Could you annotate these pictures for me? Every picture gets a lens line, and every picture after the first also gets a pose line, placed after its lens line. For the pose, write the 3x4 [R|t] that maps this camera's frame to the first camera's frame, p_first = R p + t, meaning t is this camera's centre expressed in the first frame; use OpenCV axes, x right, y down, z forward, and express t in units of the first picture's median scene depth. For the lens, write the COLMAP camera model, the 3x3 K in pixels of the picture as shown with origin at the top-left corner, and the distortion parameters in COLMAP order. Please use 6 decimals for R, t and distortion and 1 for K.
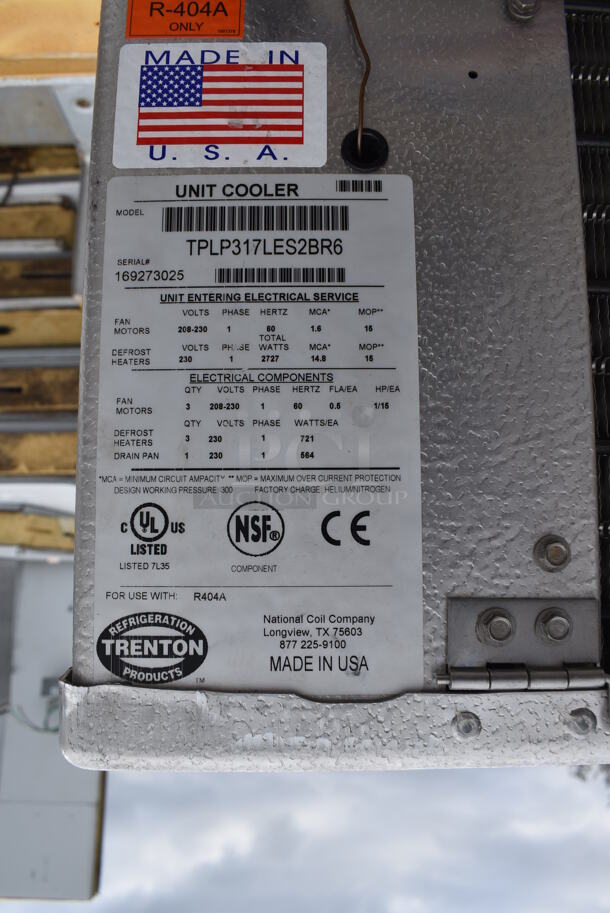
lens RADIAL K [[710.1, 0, 305.0], [0, 710.1, 456.5], [0, 0, 1]] dist [-0.092281, 0.007025]
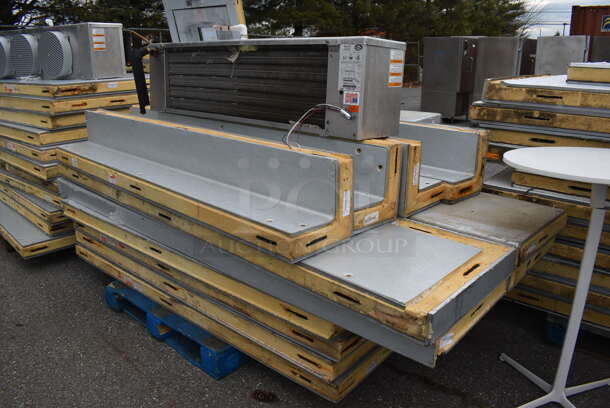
lens RADIAL K [[474.4, 0, 305.0], [0, 474.4, 204.0], [0, 0, 1]] dist [-0.092281, 0.007025]
pose [[-0.763304, -0.201710, 0.613743, -4.801615], [0.102060, -0.975728, -0.193748, -0.834761], [0.637927, -0.085250, 0.765363, -5.701140]]
